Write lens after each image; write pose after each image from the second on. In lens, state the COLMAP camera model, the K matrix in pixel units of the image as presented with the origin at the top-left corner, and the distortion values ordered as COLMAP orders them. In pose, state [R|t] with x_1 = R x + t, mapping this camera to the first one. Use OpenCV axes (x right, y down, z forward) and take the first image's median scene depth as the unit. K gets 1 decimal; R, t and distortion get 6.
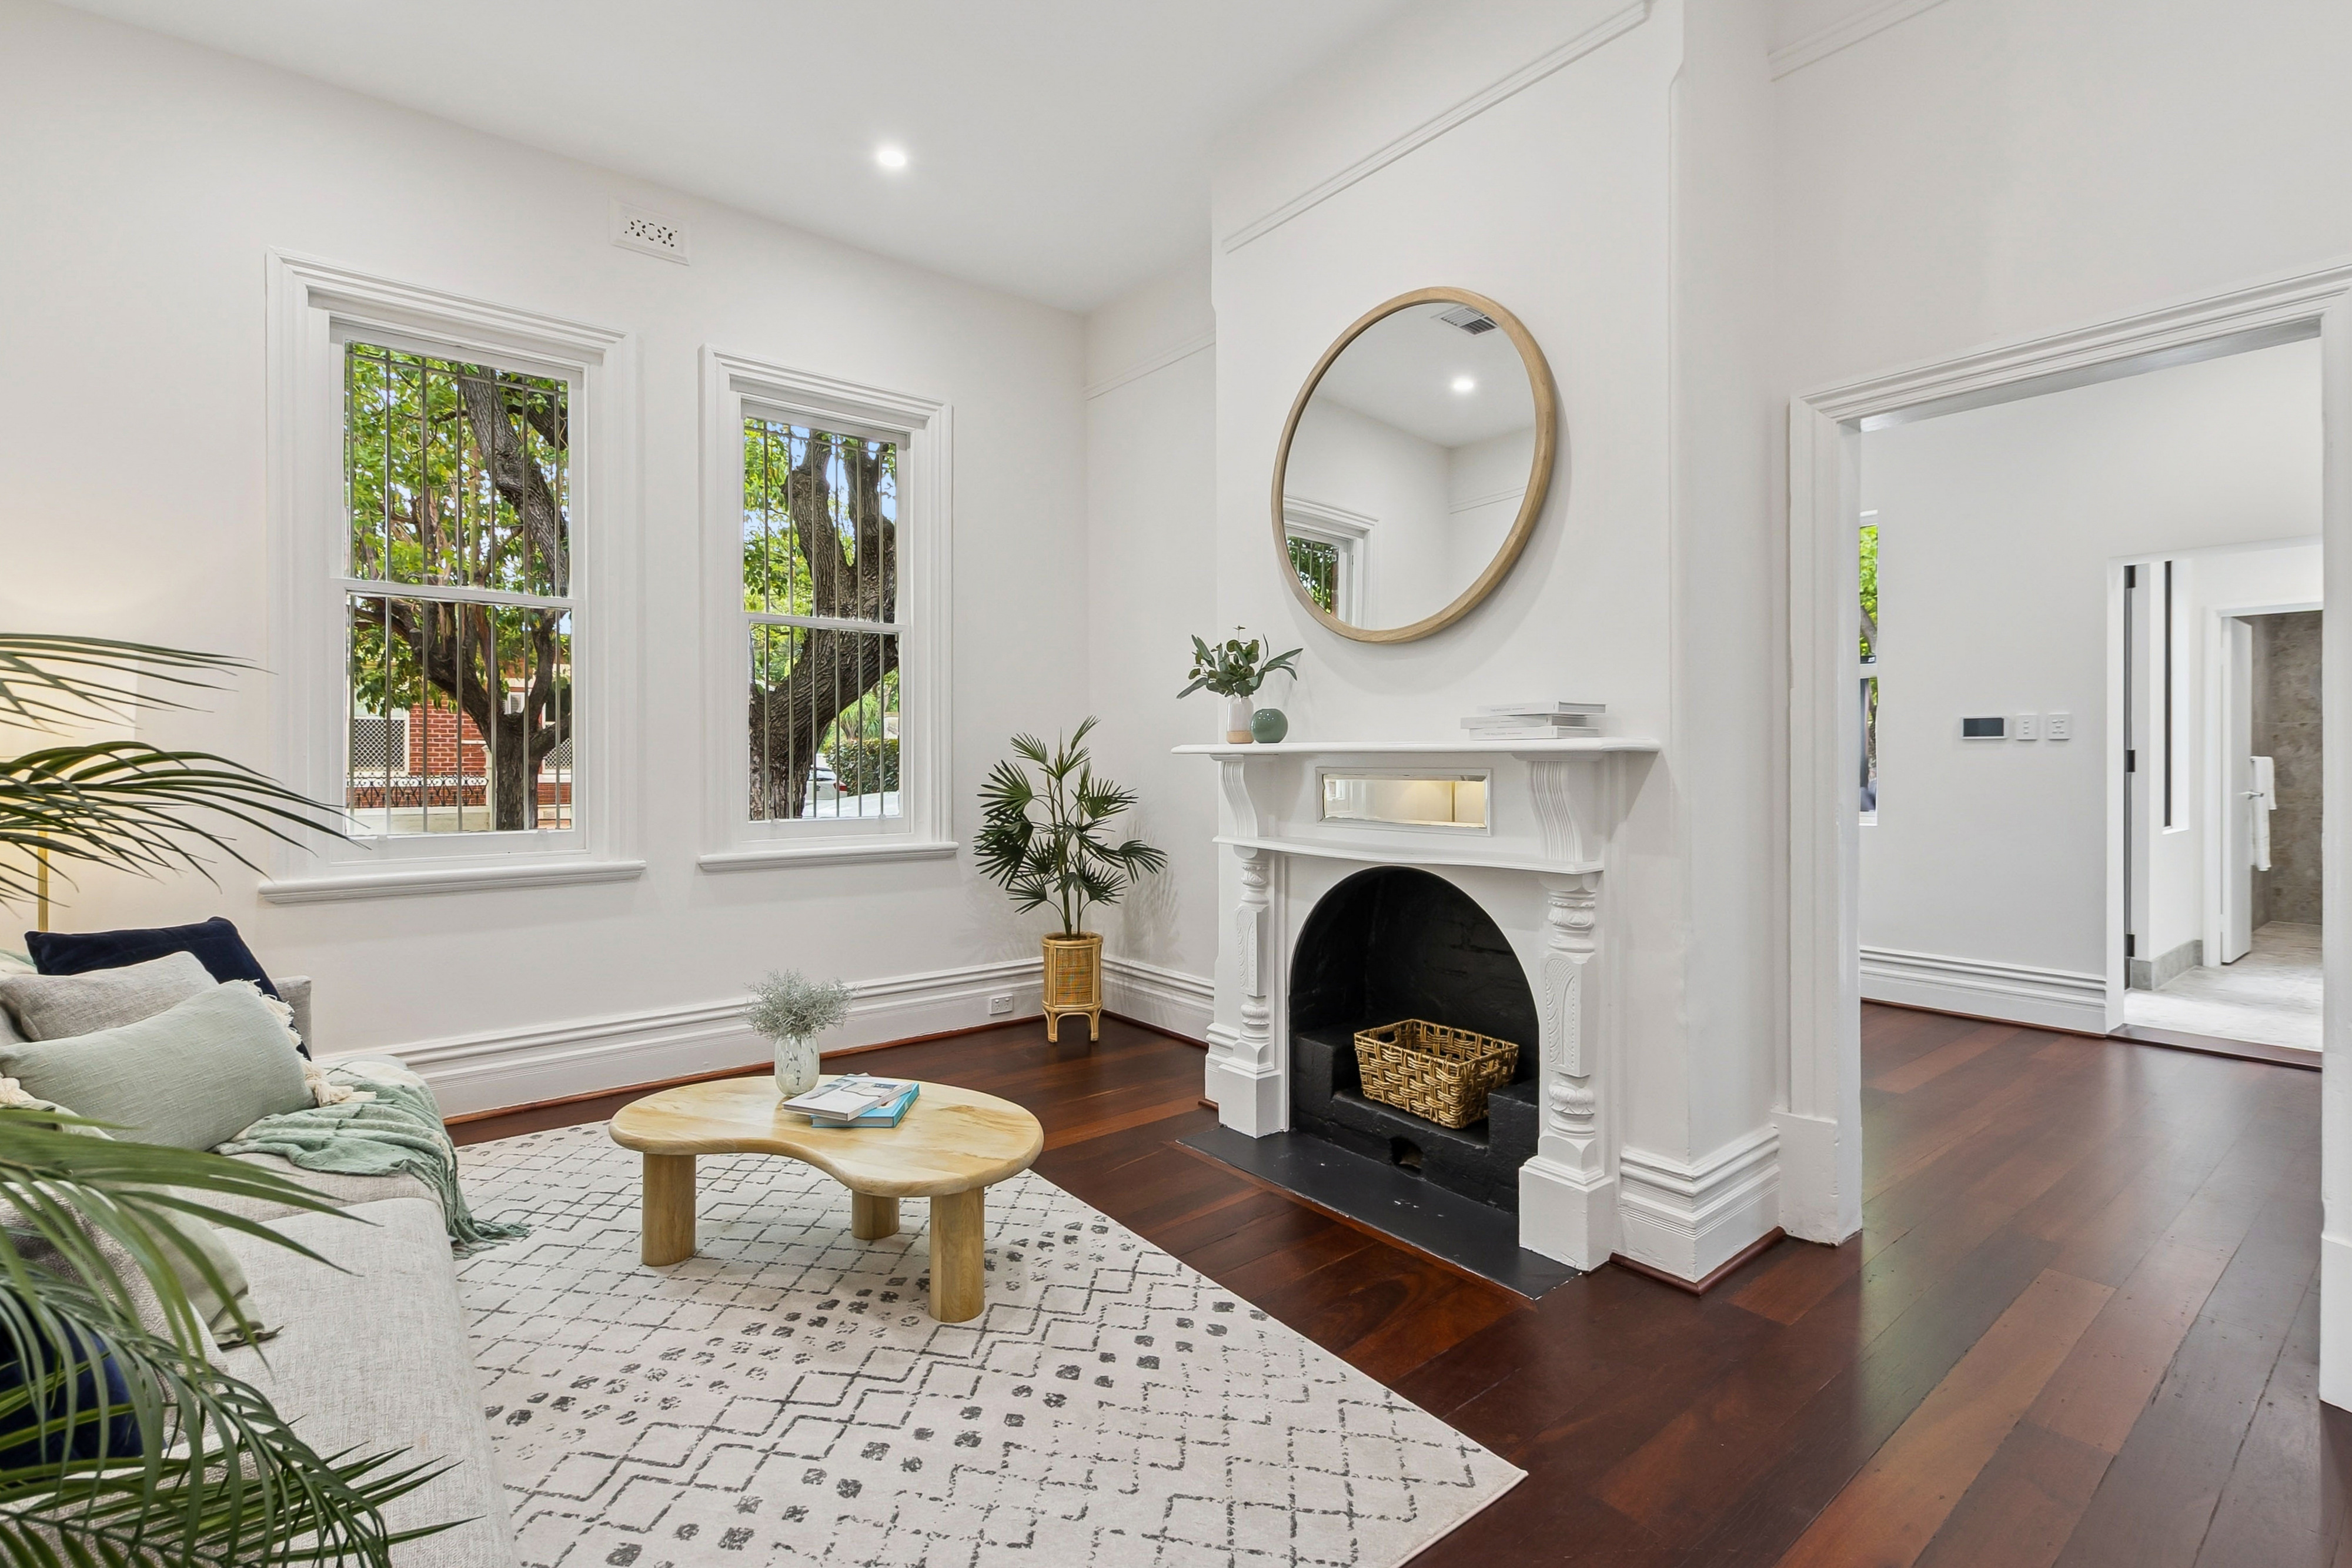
lens RADIAL K [[1056.6, 0, 1171.5], [0, 1056.6, 767.7], [0, 0, 1]] dist [0.010650, -0.000523]
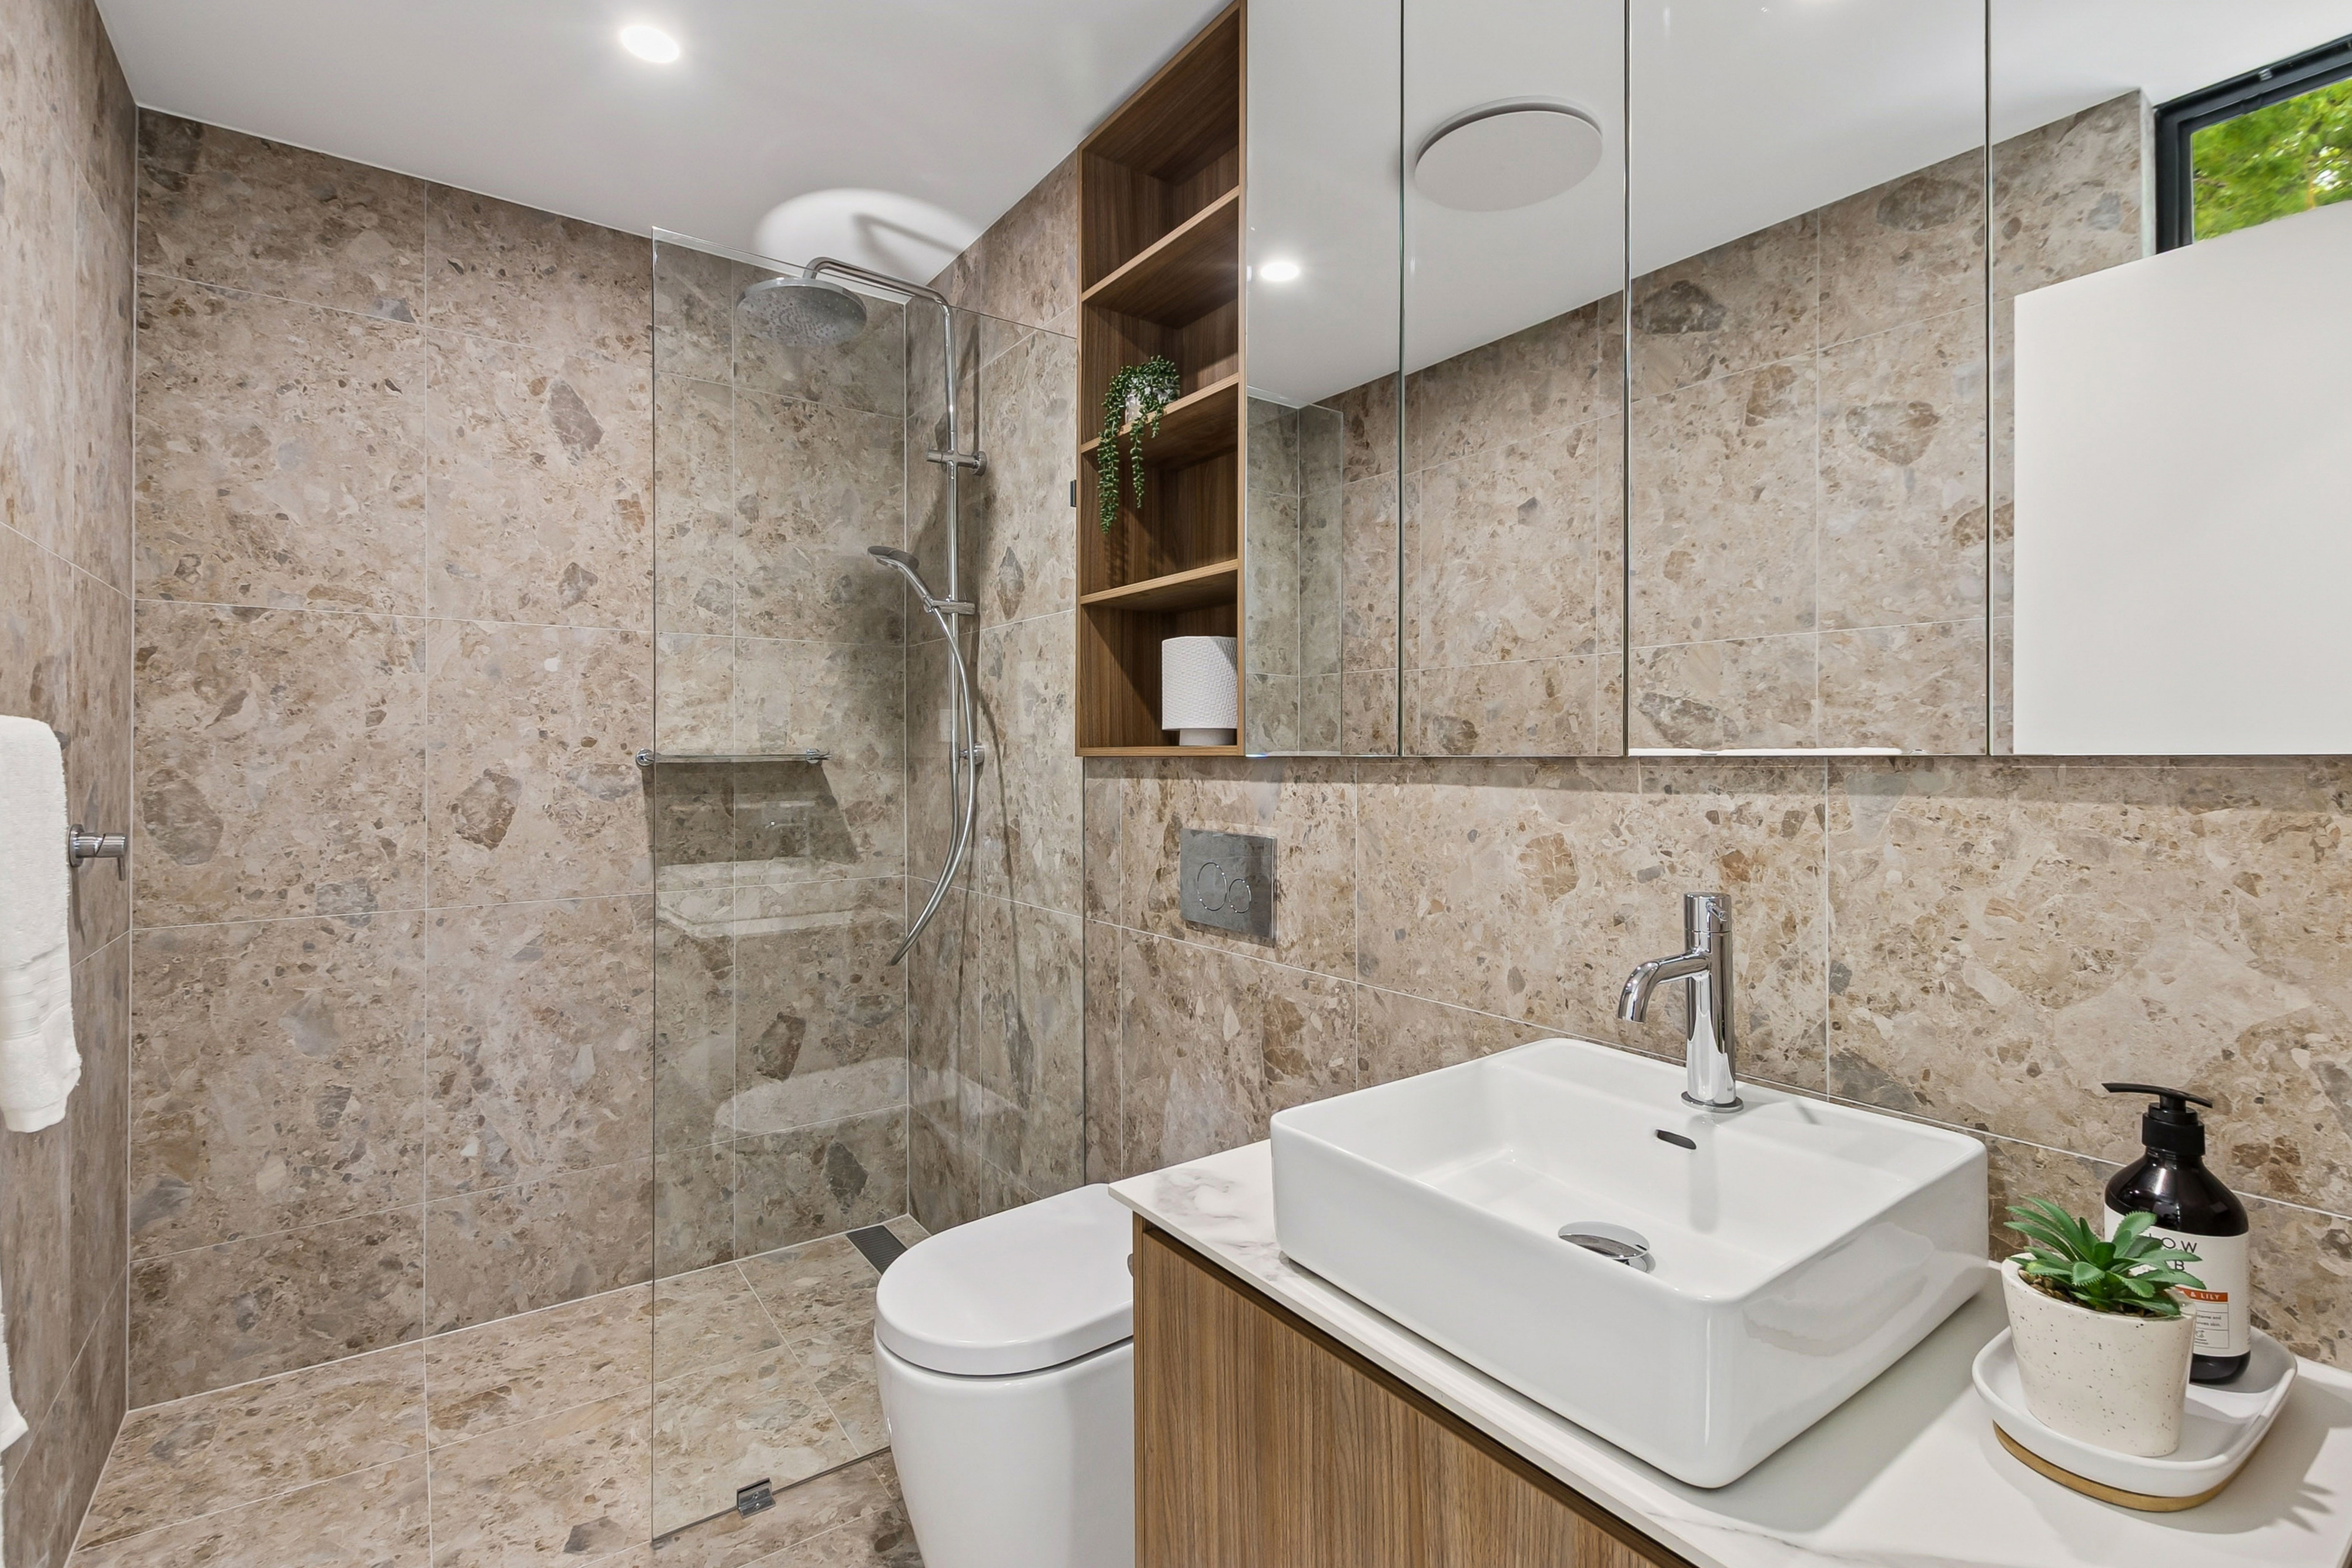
lens RADIAL K [[1056.6, 0, 1172.5], [0, 1056.6, 770.7], [0, 0, 1]] dist [0.010650, -0.000523]
pose [[0.041777, 0.004126, 0.999118, 0.803194], [0.001192, 0.999991, -0.004180, -0.002250], [-0.999126, 0.001366, 0.041772, 0.758649]]
